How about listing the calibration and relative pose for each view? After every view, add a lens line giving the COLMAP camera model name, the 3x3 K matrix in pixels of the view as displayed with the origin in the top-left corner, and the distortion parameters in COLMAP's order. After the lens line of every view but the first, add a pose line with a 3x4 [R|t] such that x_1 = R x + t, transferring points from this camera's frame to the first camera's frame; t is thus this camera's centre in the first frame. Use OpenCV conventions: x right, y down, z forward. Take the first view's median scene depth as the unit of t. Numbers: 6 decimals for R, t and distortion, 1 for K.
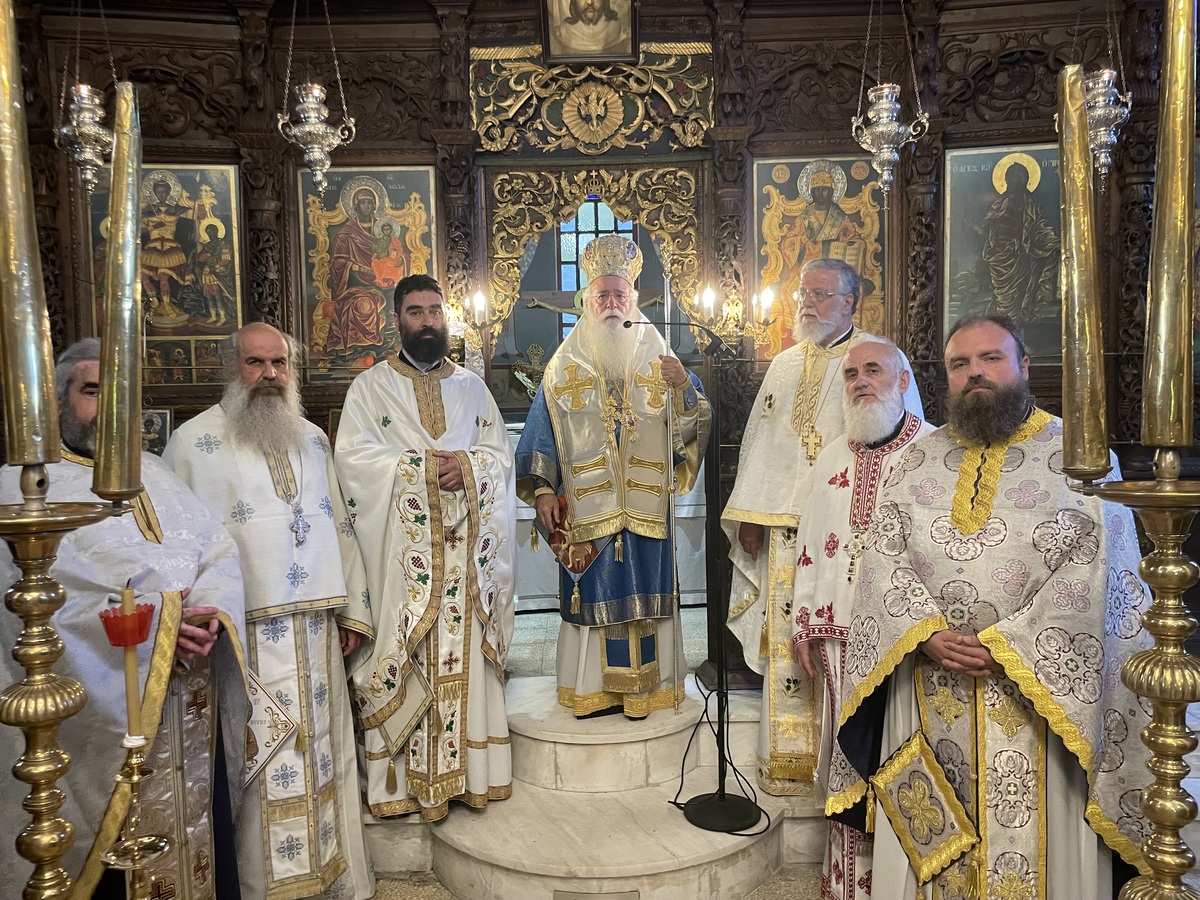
lens RADIAL K [[918.9, 0, 606.6], [0, 918.9, 439.5], [0, 0, 1]] dist [0.060921, -0.092544]
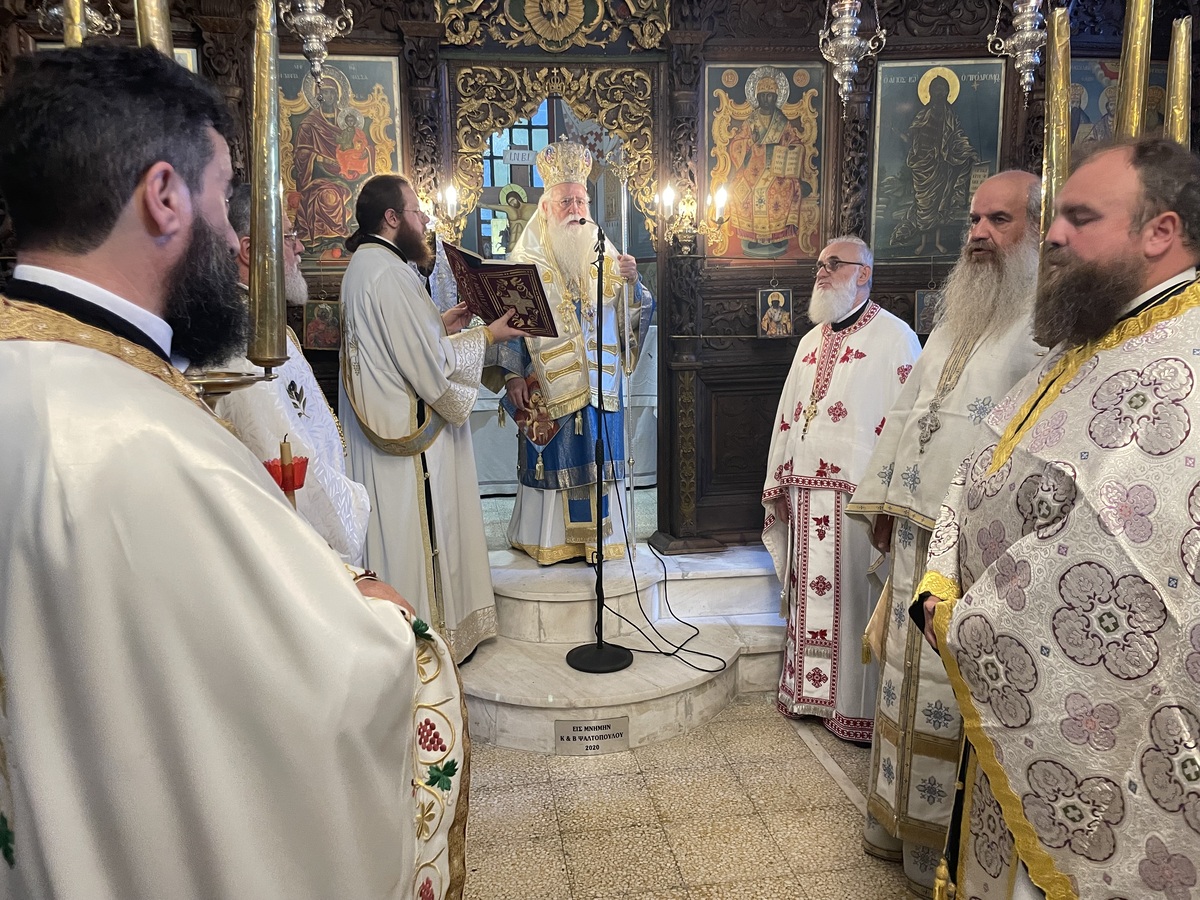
lens RADIAL K [[918.9, 0, 604.2], [0, 918.9, 443.1], [0, 0, 1]] dist [0.060921, -0.092544]
pose [[0.990731, -0.016329, 0.134853, -0.108667], [0.001688, 0.994152, 0.107977, 0.014913], [-0.135827, -0.106749, 0.984965, -0.076388]]
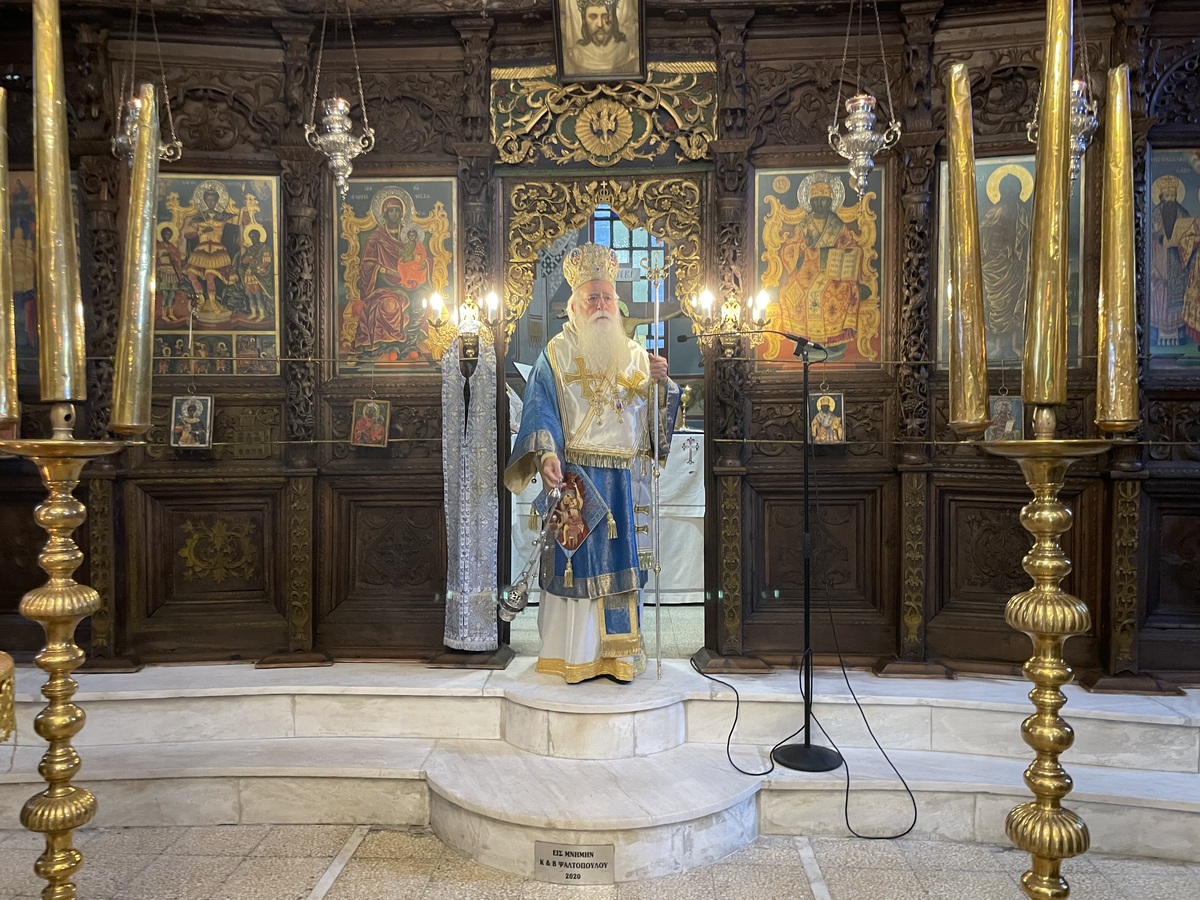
lens RADIAL K [[918.9, 0, 600.0], [0, 918.9, 438.5], [0, 0, 1]] dist [0.060921, -0.092544]
pose [[0.997557, 0.019301, -0.067143, 0.060412], [-0.021212, 0.999387, -0.027866, 0.036917], [0.066564, 0.029223, 0.997354, -0.058096]]
